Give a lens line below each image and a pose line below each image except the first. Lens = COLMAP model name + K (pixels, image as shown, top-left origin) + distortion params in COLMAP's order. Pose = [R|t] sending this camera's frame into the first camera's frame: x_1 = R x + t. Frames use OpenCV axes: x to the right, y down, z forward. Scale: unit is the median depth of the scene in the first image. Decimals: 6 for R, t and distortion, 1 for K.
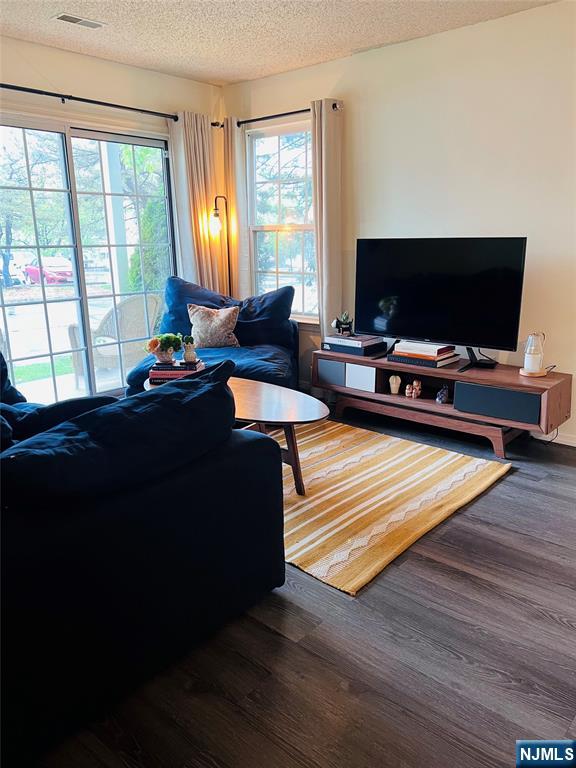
lens RADIAL K [[573.3, 0, 285.8], [0, 573.3, 390.0], [0, 0, 1]] dist [0.002581, -0.004566]
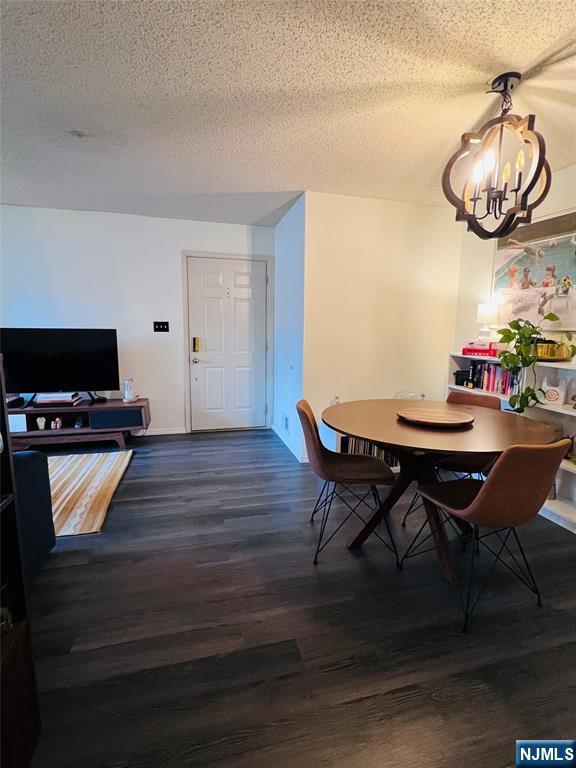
lens RADIAL K [[371.9, 0, 286.0], [0, 371.9, 383.9], [0, 0, 1]] dist [-0.004291, -0.000273]
pose [[0.554603, -0.108168, 0.825055, -0.304687], [0.195812, 0.980637, -0.003059, 0.022786], [-0.808748, 0.163252, 0.565045, -0.111162]]
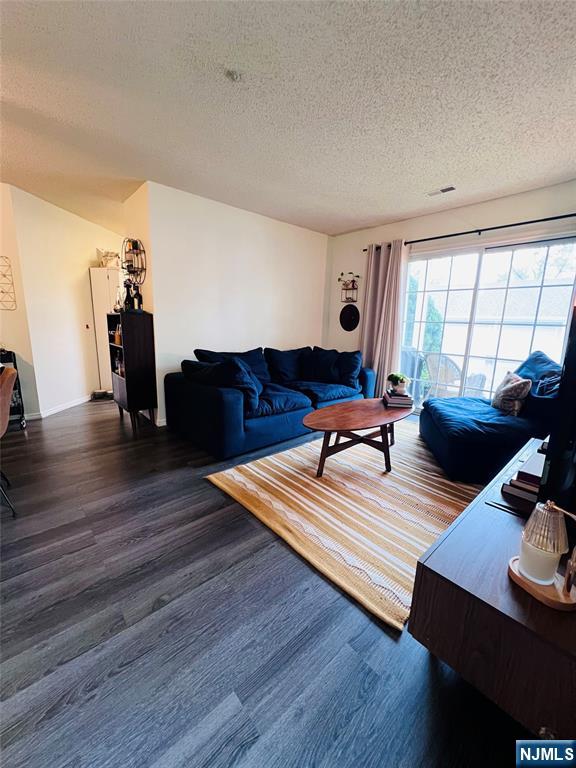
lens RADIAL K [[309.7, 0, 287.2], [0, 309.7, 379.6], [0, 0, 1]] dist [-0.001098, -0.000209]
pose [[-0.114086, 0.199946, -0.973142, 0.748519], [-0.284797, 0.931844, 0.224849, -0.209967], [0.951775, 0.302801, -0.049367, 0.833742]]
